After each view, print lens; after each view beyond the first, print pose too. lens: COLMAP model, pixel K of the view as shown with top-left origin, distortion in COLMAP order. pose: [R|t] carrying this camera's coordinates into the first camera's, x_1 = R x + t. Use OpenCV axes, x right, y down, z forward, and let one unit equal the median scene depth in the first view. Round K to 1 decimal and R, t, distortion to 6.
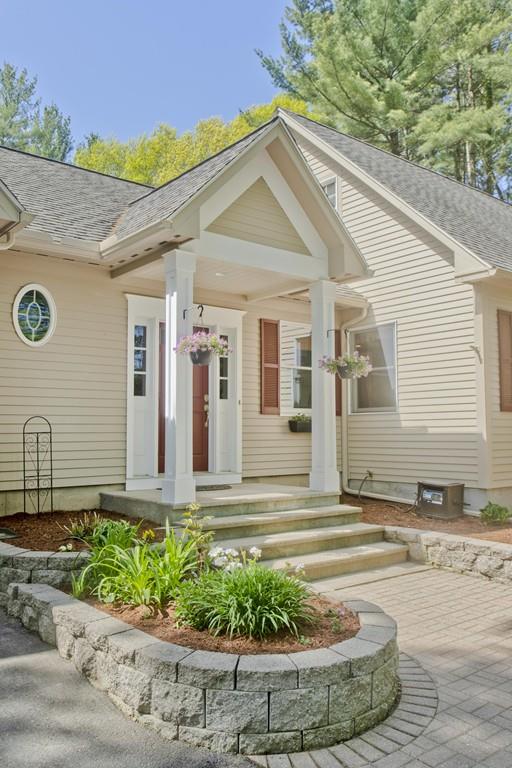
lens RADIAL K [[623.4, 0, 250.8], [0, 623.4, 381.9], [0, 0, 1]] dist [-0.004050, 0.013642]
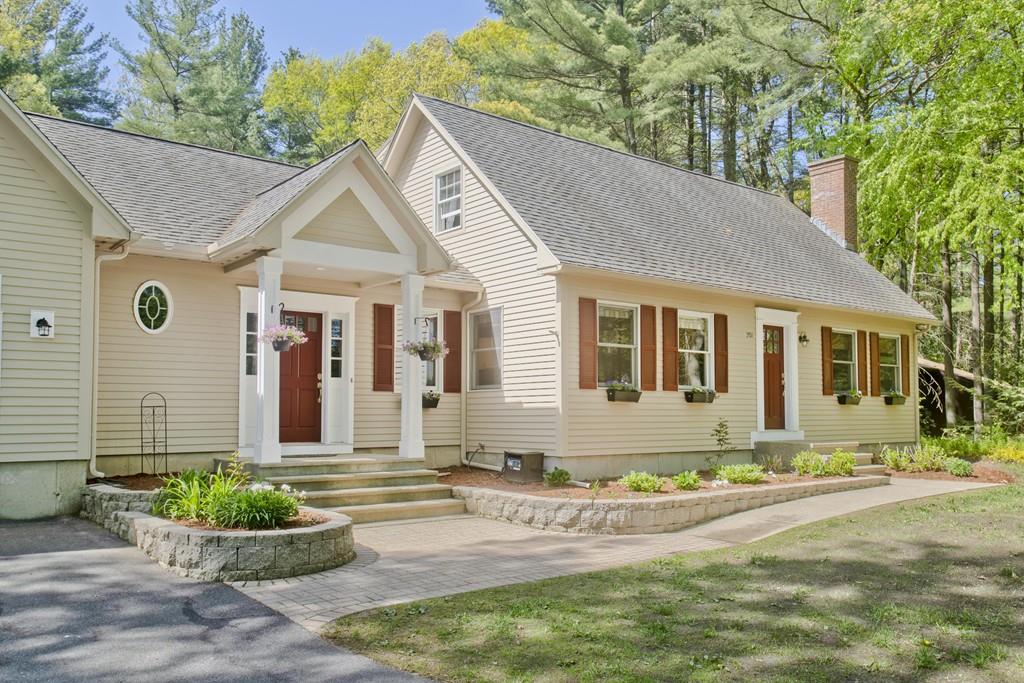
lens RADIAL K [[831.2, 0, 542.0], [0, 831.2, 365.0], [0, 0, 1]] dist [-0.004050, 0.013642]
pose [[0.999955, 0.000204, 0.009532, 0.332090], [-0.000396, 0.999798, 0.020071, -0.026317], [-0.009526, -0.020074, 0.999753, -0.516938]]
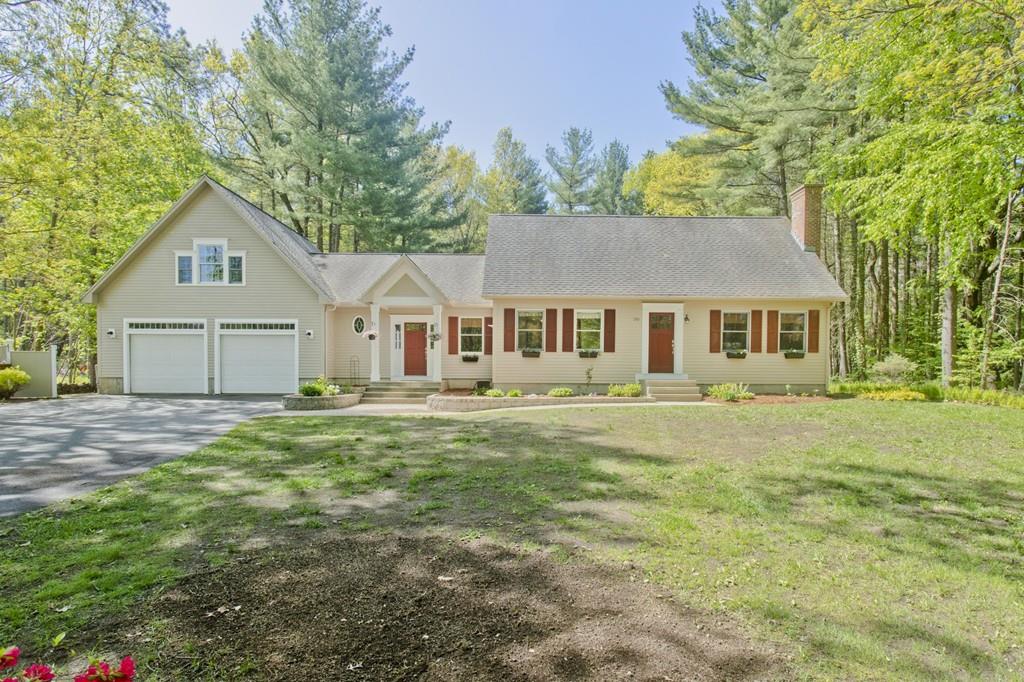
lens RADIAL K [[525.4, 0, 529.0], [0, 525.4, 385.2], [0, 0, 1]] dist [-0.008343, 0.000043]
pose [[0.792692, 0.018588, -0.609339, 1.784436], [0.043260, 0.995300, 0.086639, 0.004643], [0.608086, -0.095038, 0.788162, -0.577985]]
